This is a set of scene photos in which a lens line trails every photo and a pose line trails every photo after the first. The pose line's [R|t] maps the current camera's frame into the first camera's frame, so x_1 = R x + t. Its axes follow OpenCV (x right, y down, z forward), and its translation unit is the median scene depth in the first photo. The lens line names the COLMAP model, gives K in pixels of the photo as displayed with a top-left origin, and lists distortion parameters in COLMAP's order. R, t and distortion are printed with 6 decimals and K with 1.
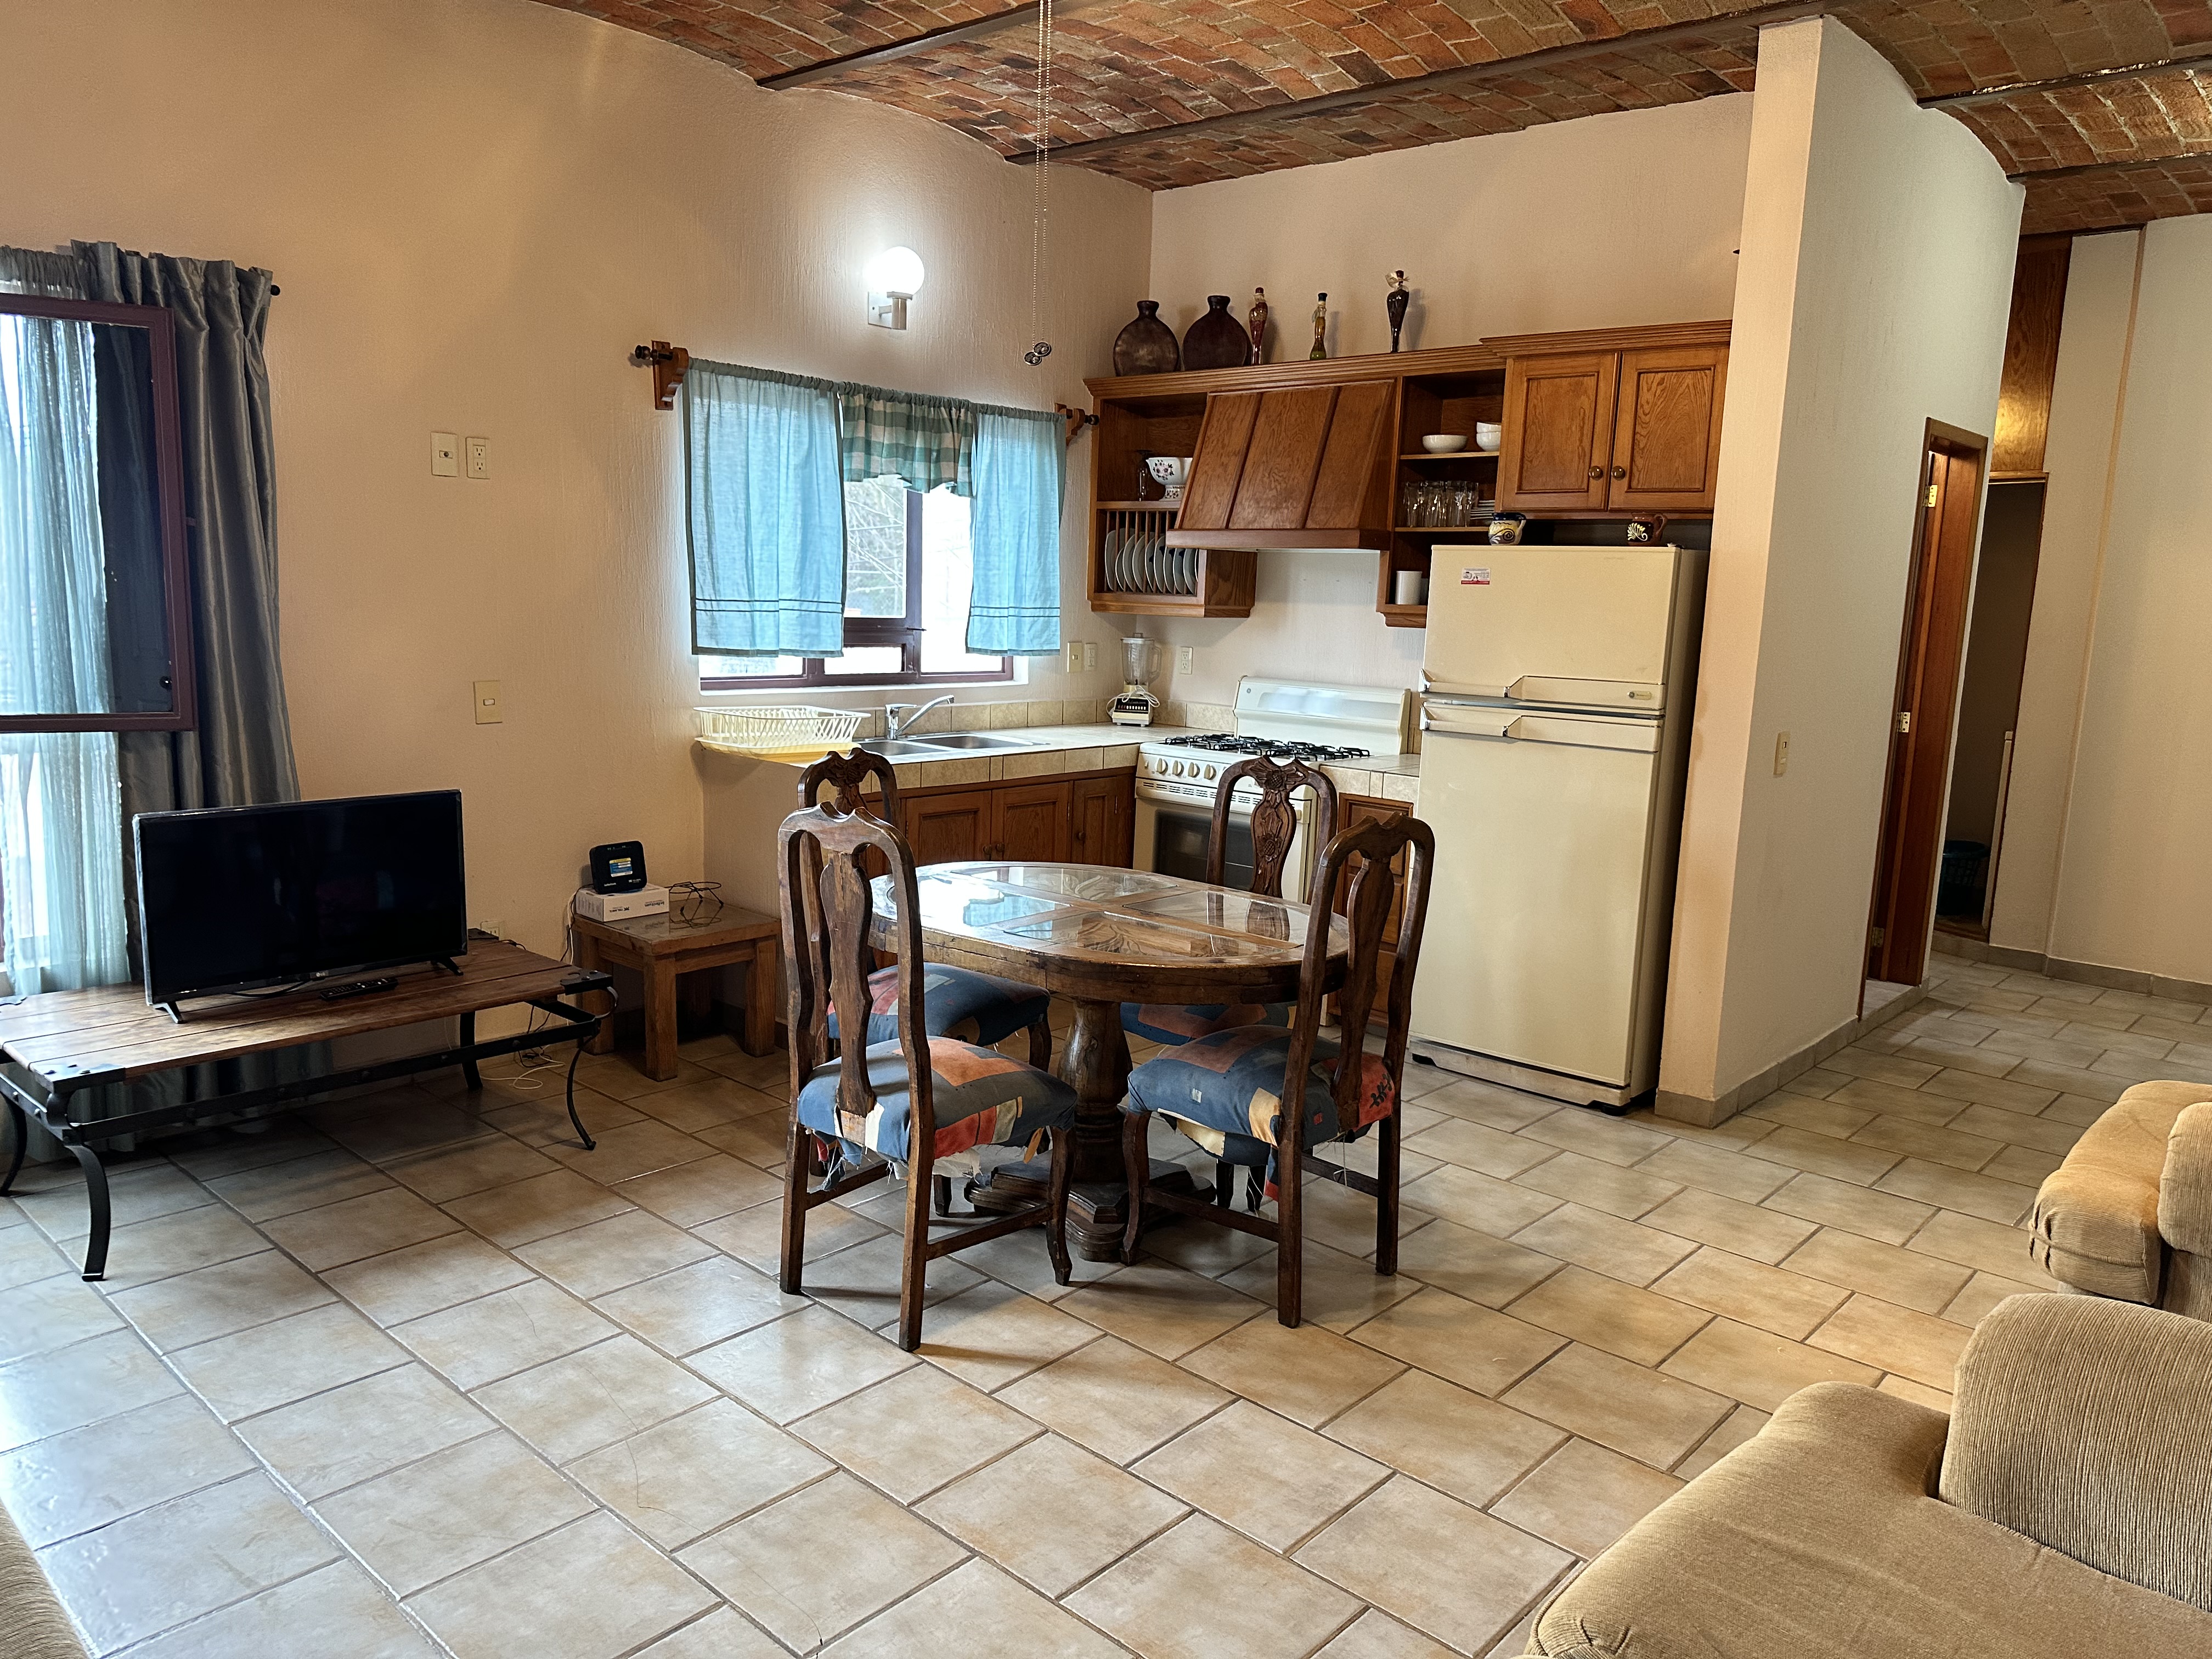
lens RADIAL K [[1550.7, 0, 1107.3], [0, 1550.7, 828.3], [0, 0, 1]] dist [0.055402, -0.067777]
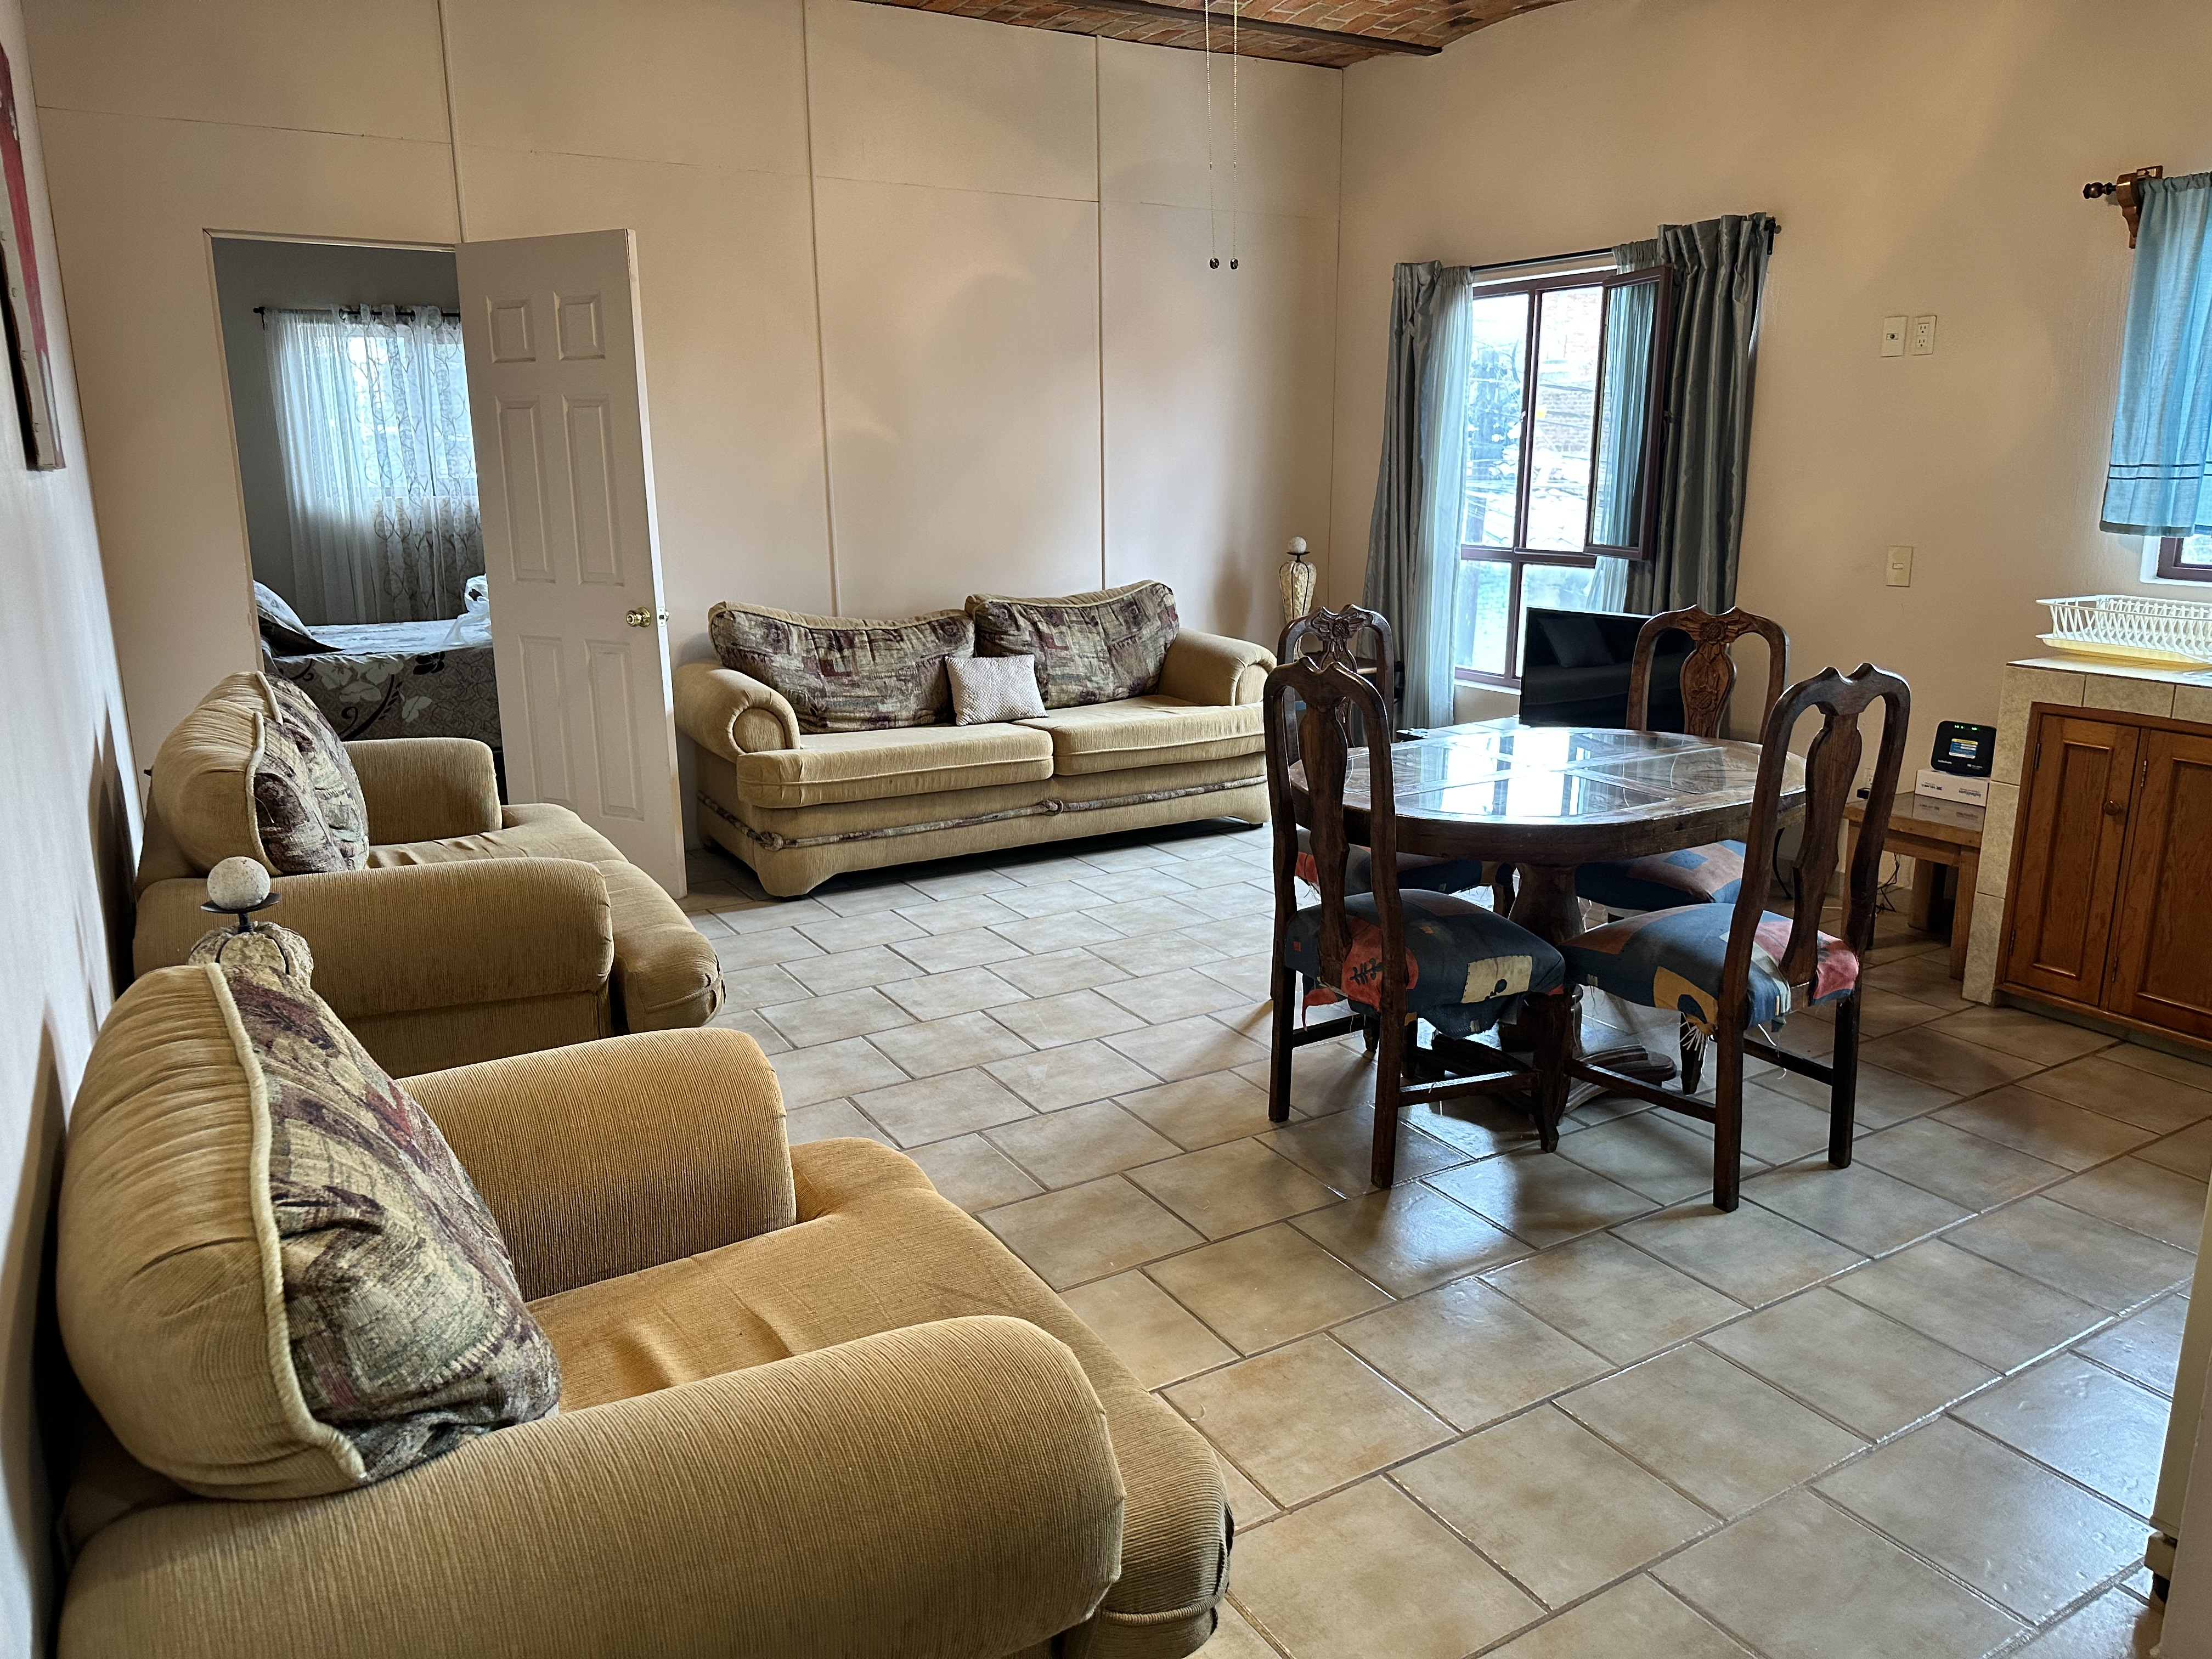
lens RADIAL K [[1550.7, 0, 1119.7], [0, 1550.7, 826.2], [0, 0, 1]] dist [0.055402, -0.067777]
pose [[-0.289706, 0.193188, -0.937416, 0.959831], [-0.156409, 0.956696, 0.245499, -0.107314], [0.944249, 0.217743, -0.246944, 0.953423]]
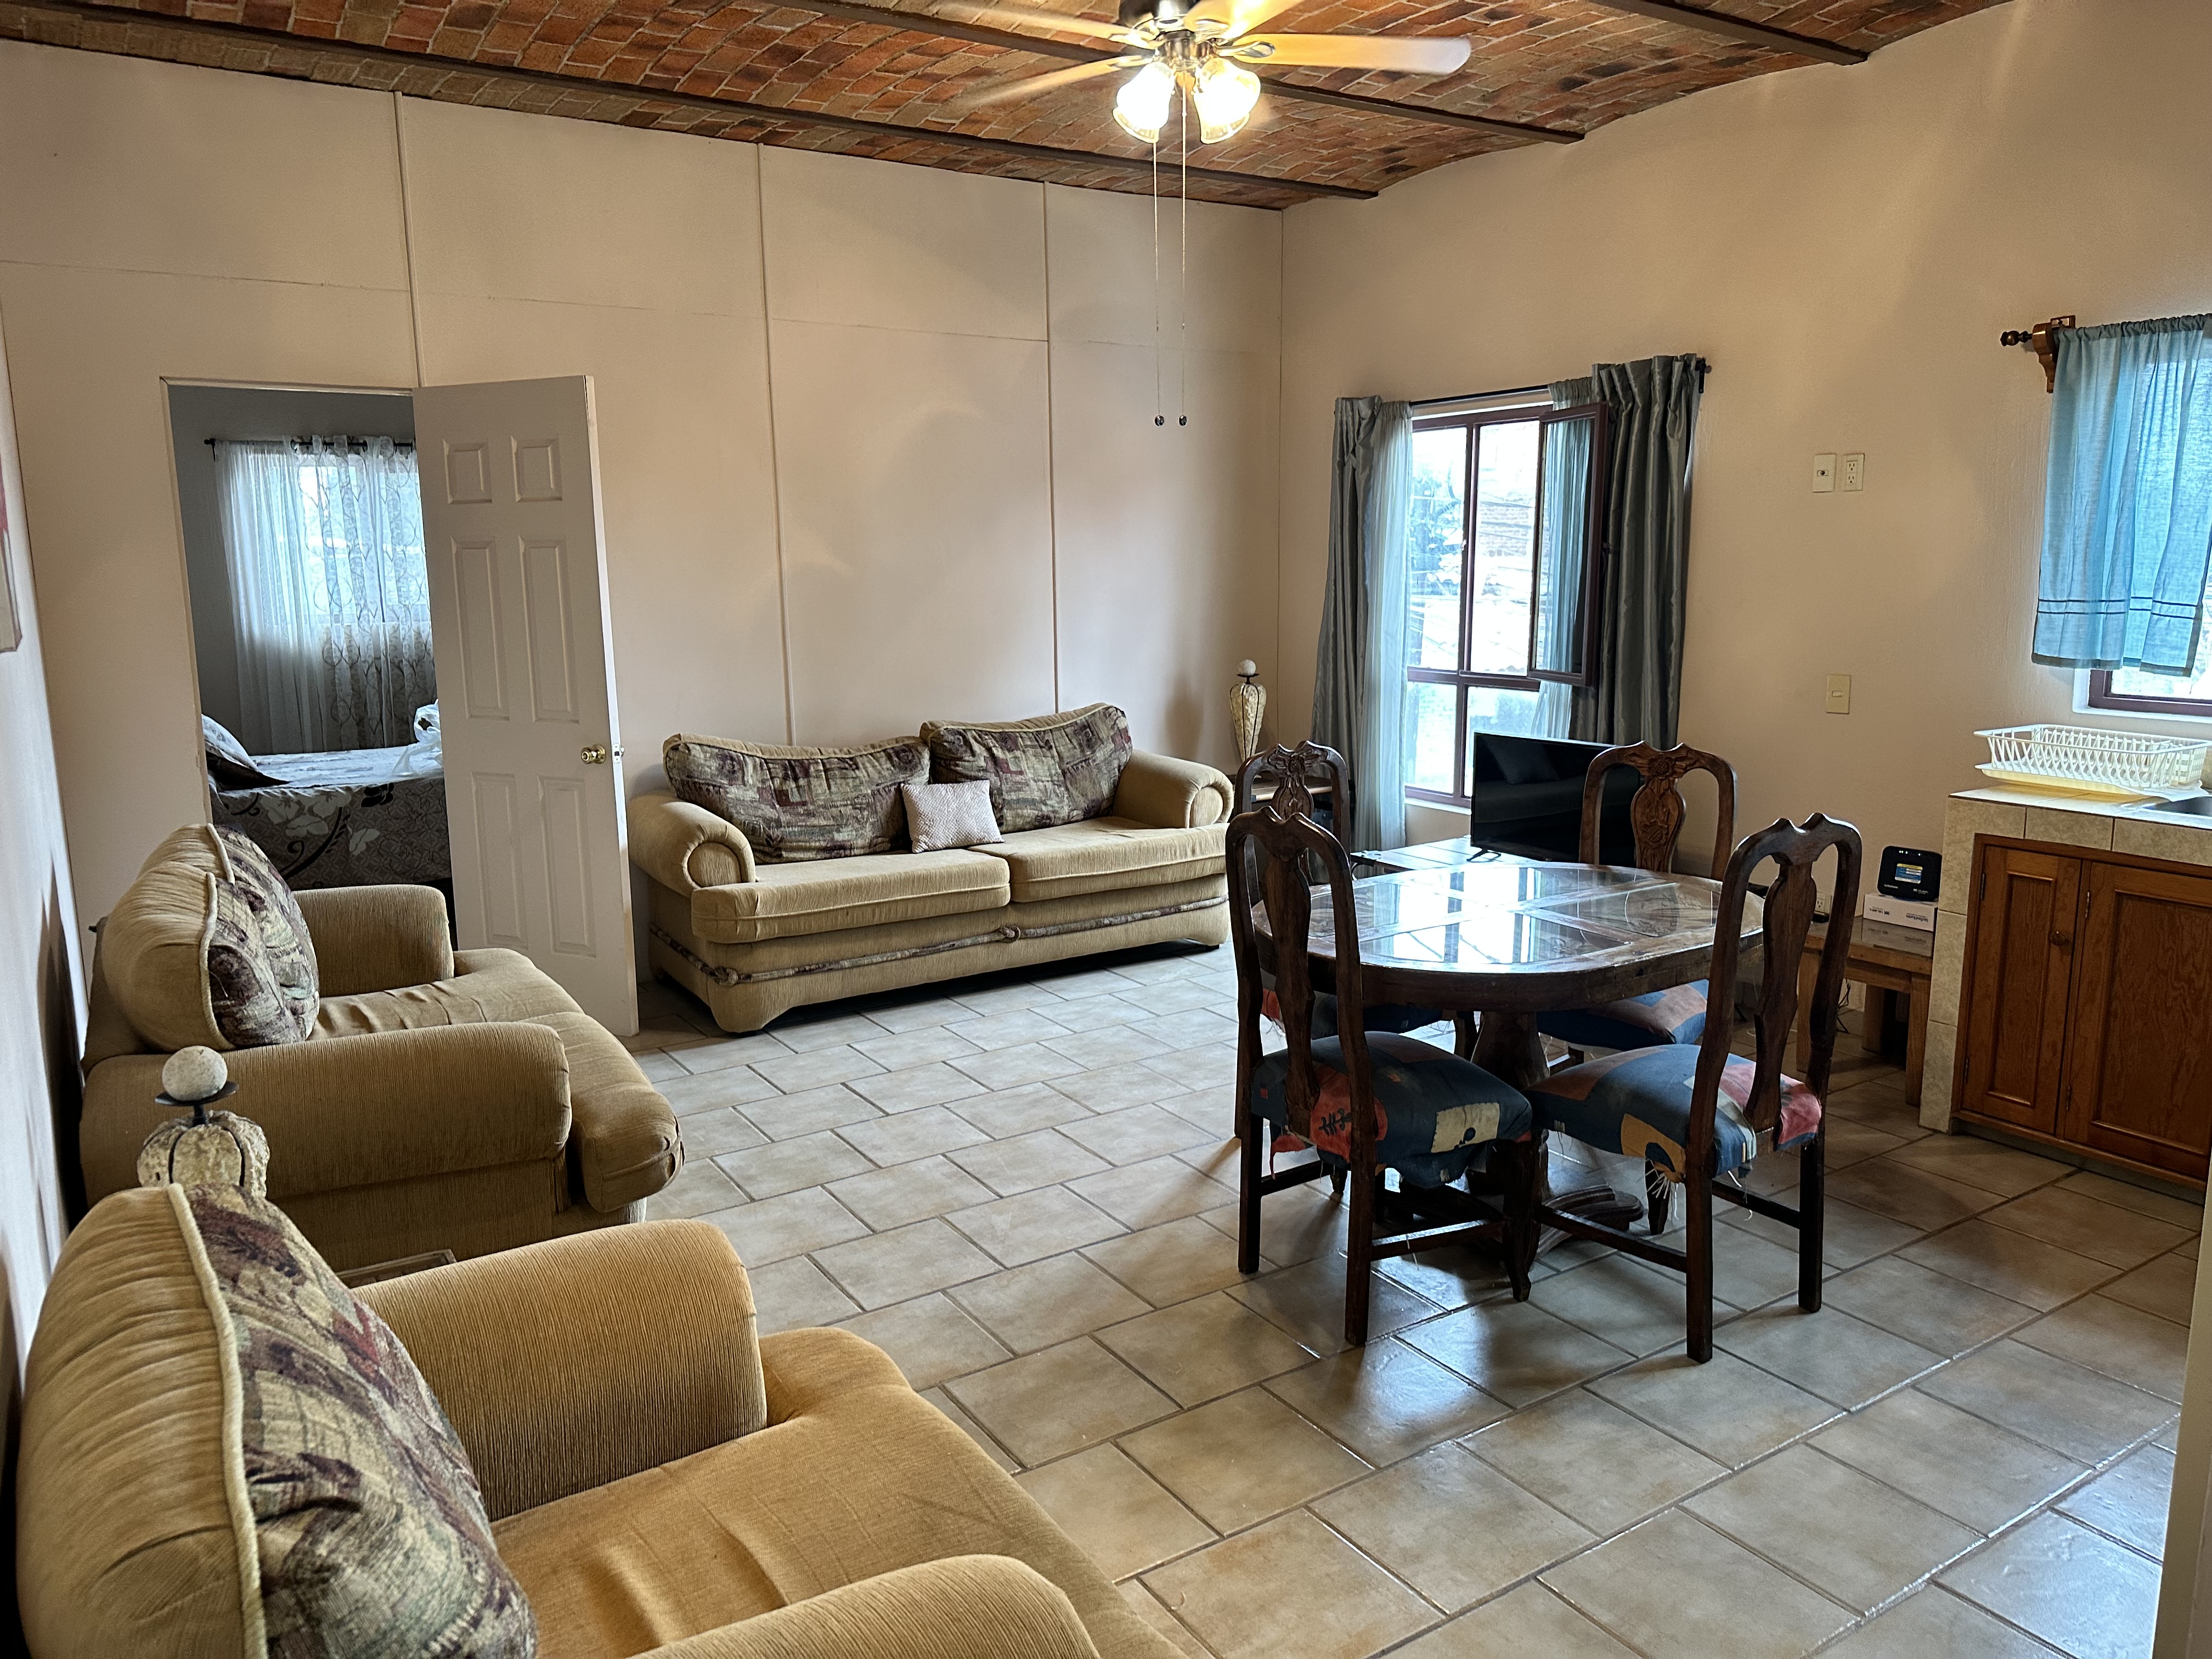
lens RADIAL K [[1550.7, 0, 1106.4], [0, 1550.7, 821.9], [0, 0, 1]] dist [0.055402, -0.067777]
pose [[-0.262604, 0.137709, -0.955027, 0.958297], [-0.150875, 0.971729, 0.181603, -0.137393], [0.953035, 0.191779, -0.234403, 0.937133]]
